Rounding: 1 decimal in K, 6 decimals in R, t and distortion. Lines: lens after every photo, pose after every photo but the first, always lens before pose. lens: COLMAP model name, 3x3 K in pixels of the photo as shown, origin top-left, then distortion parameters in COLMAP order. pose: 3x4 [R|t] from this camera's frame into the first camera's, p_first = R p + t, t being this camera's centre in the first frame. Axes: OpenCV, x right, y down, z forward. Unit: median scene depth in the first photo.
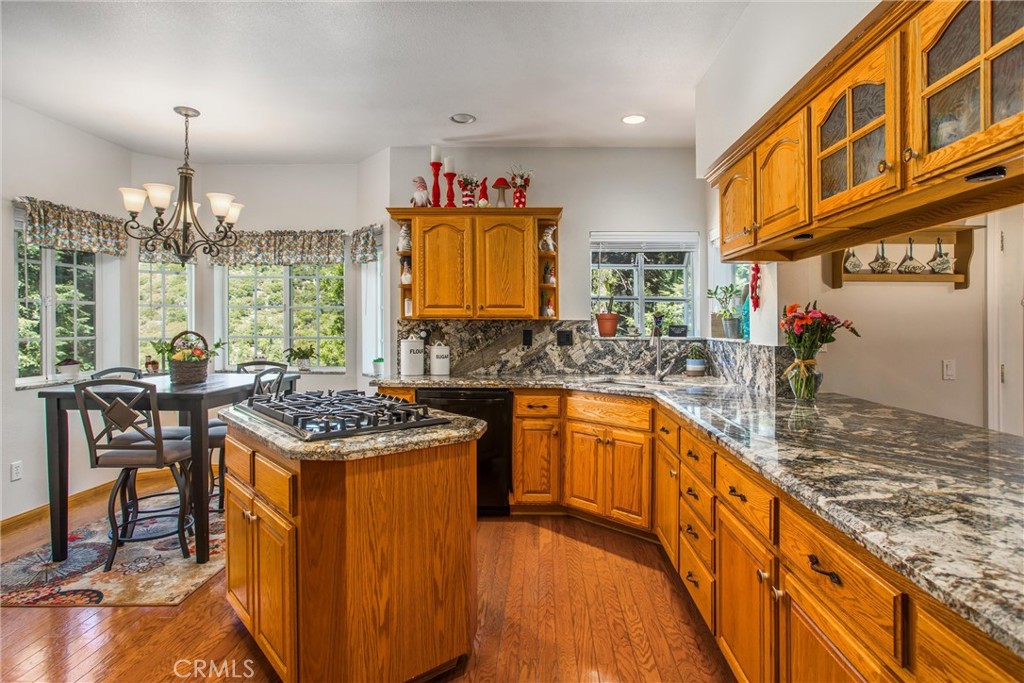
lens RADIAL K [[547.3, 0, 523.3], [0, 547.3, 329.4], [0, 0, 1]] dist [-0.045922, 0.039128]
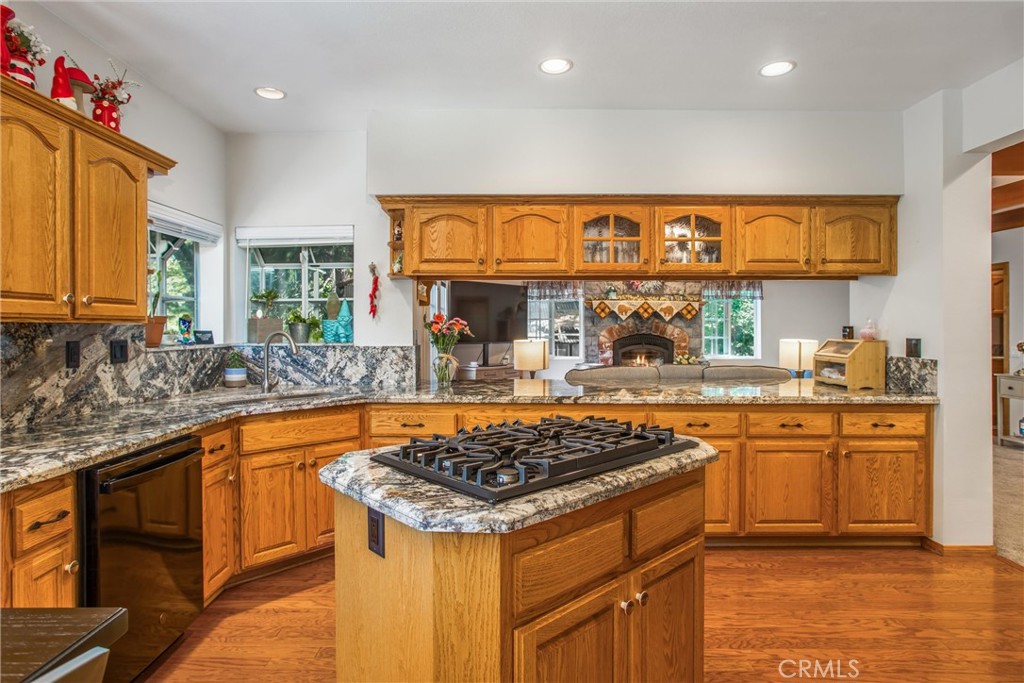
lens RADIAL K [[547.3, 0, 523.3], [0, 547.3, 329.4], [0, 0, 1]] dist [-0.045922, 0.039128]
pose [[-0.031405, -0.006583, 0.999485, -0.581058], [0.008273, 0.999942, 0.006846, -0.011301], [-0.999473, 0.008484, -0.031349, 0.539007]]
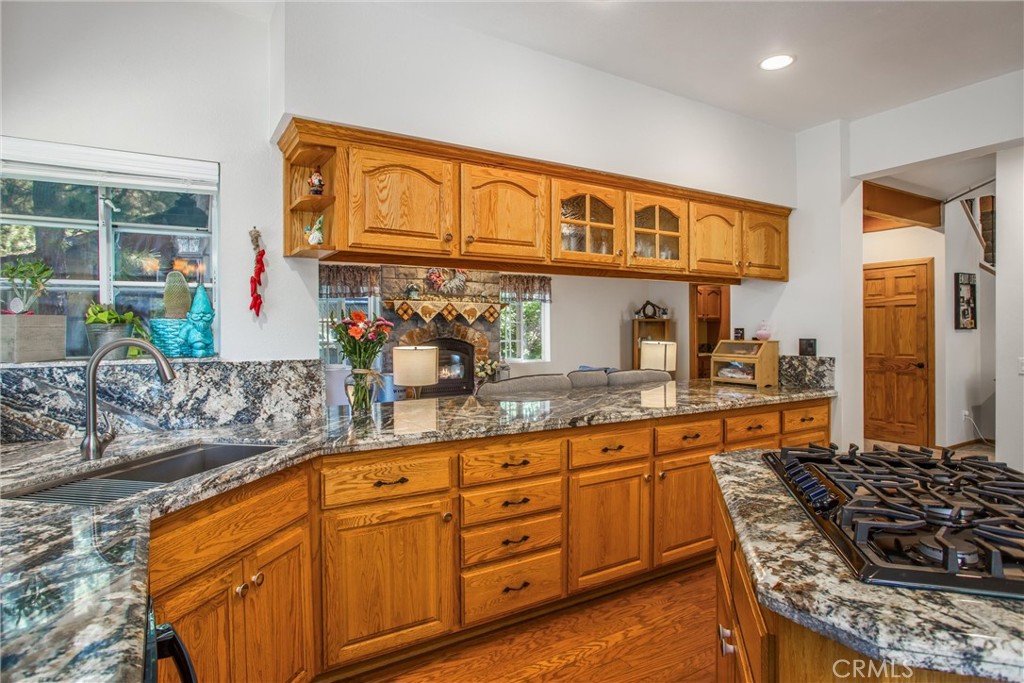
lens RADIAL K [[558.6, 0, 510.9], [0, 558.6, 334.1], [0, 0, 1]] dist [-0.029199, 0.001527]
pose [[-0.541076, -0.004506, 0.840961, -0.296317], [0.010633, 0.999869, 0.012199, -0.011600], [-0.840906, 0.015543, -0.540958, 0.846018]]
